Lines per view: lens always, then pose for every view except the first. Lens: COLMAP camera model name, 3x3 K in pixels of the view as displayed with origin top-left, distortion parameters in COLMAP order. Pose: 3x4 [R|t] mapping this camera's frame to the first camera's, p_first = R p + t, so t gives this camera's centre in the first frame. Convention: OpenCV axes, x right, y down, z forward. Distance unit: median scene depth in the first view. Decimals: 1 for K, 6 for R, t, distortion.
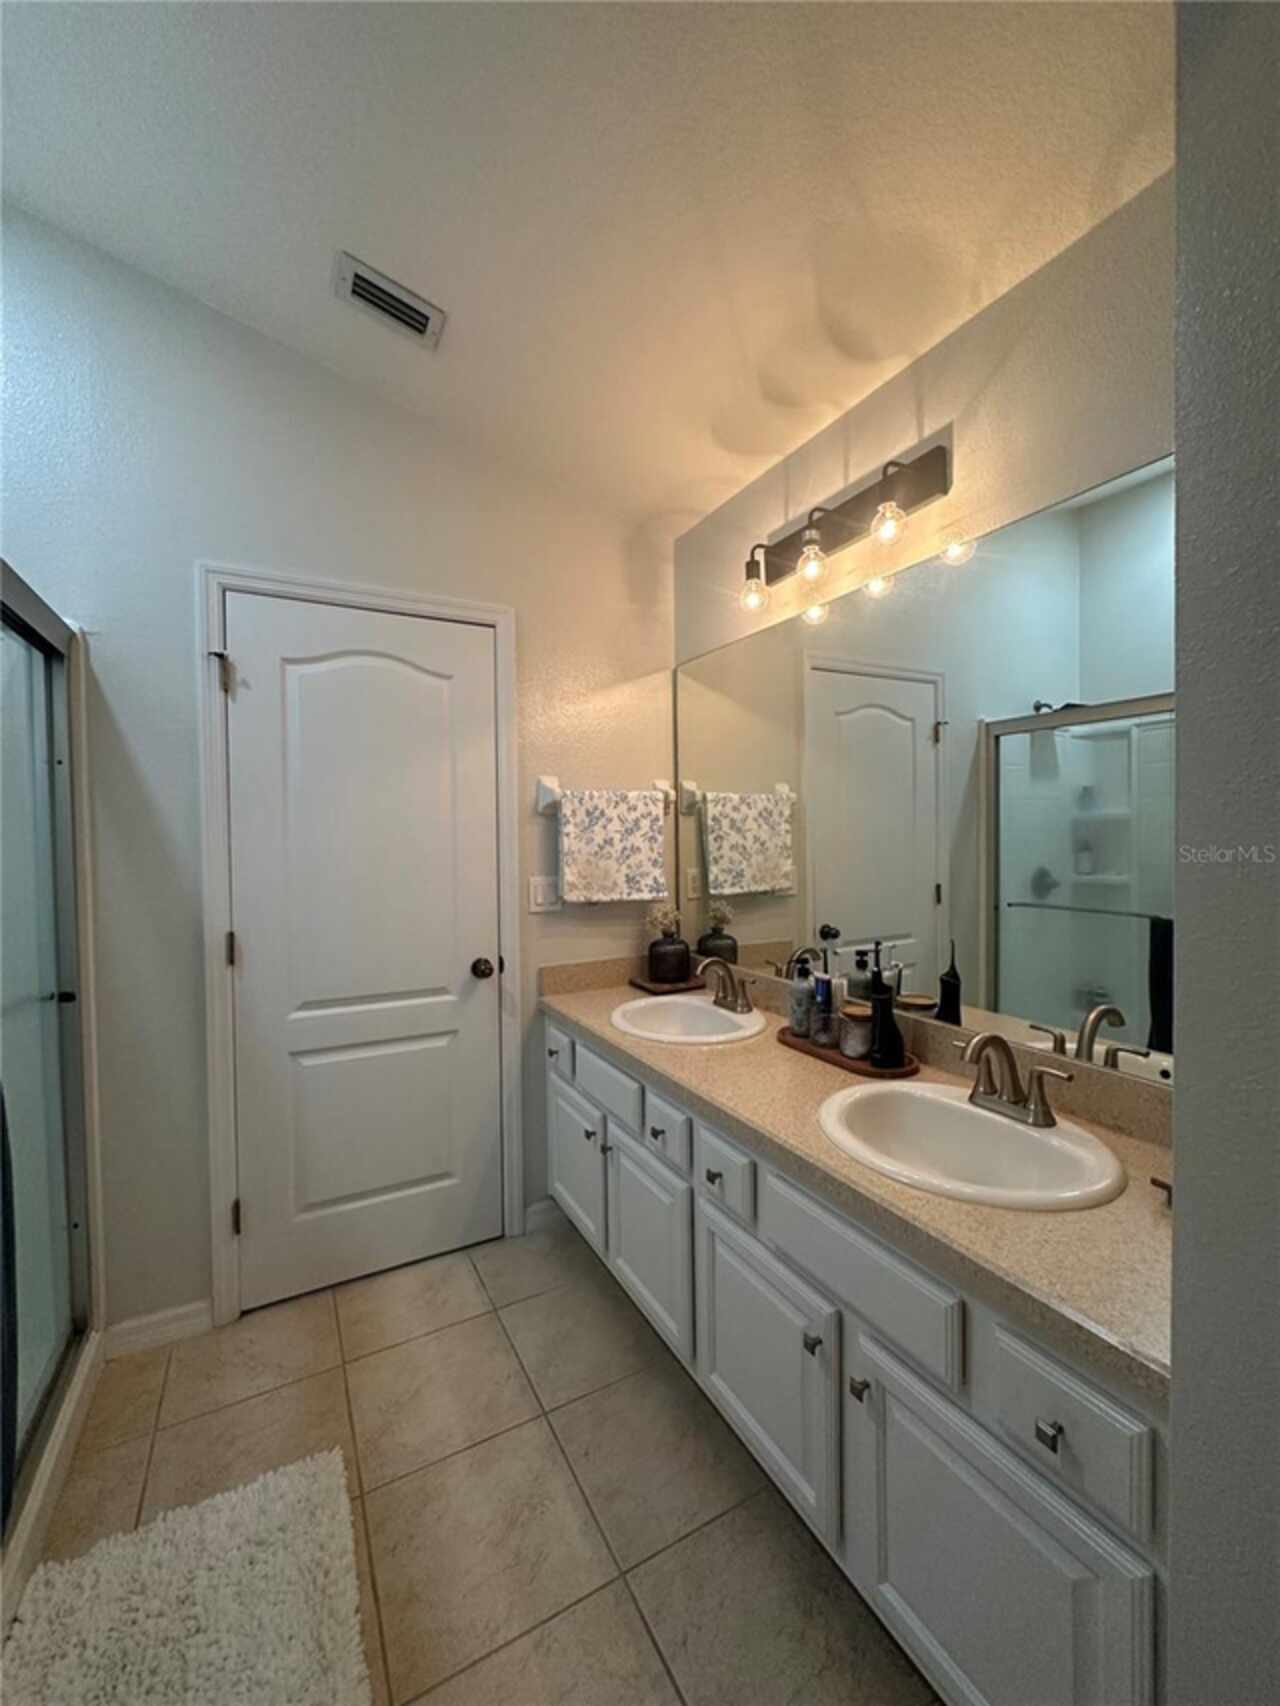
lens RADIAL K [[681.8, 0, 648.2], [0, 681.8, 852.1], [0, 0, 1]] dist [-0.002501, 0.000280]
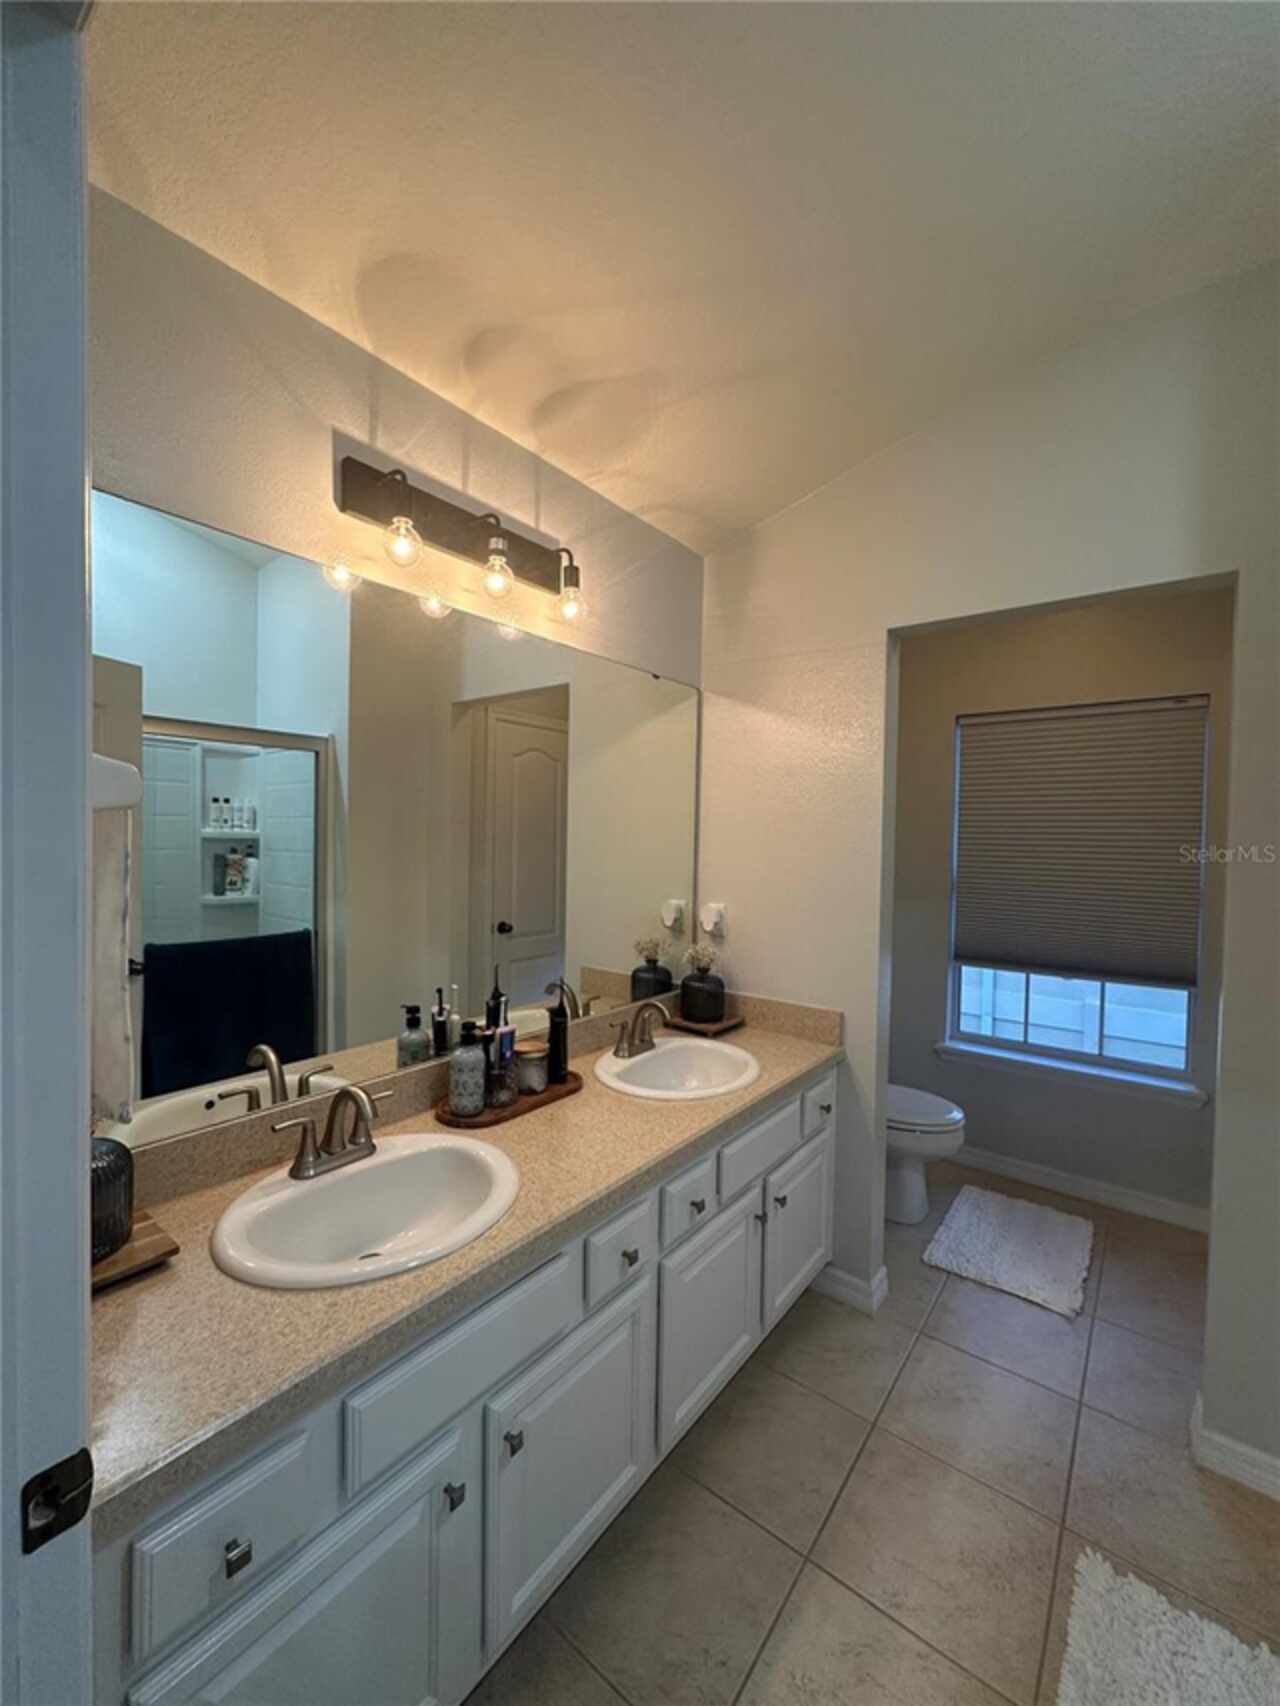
lens RADIAL K [[681.8, 0, 648.2], [0, 681.8, 852.1], [0, 0, 1]] dist [-0.002501, 0.000280]
pose [[-0.399259, -0.011481, 0.916766, -0.693715], [0.009951, 0.999808, 0.016855, -0.075867], [-0.916784, 0.015852, -0.399068, 1.229216]]
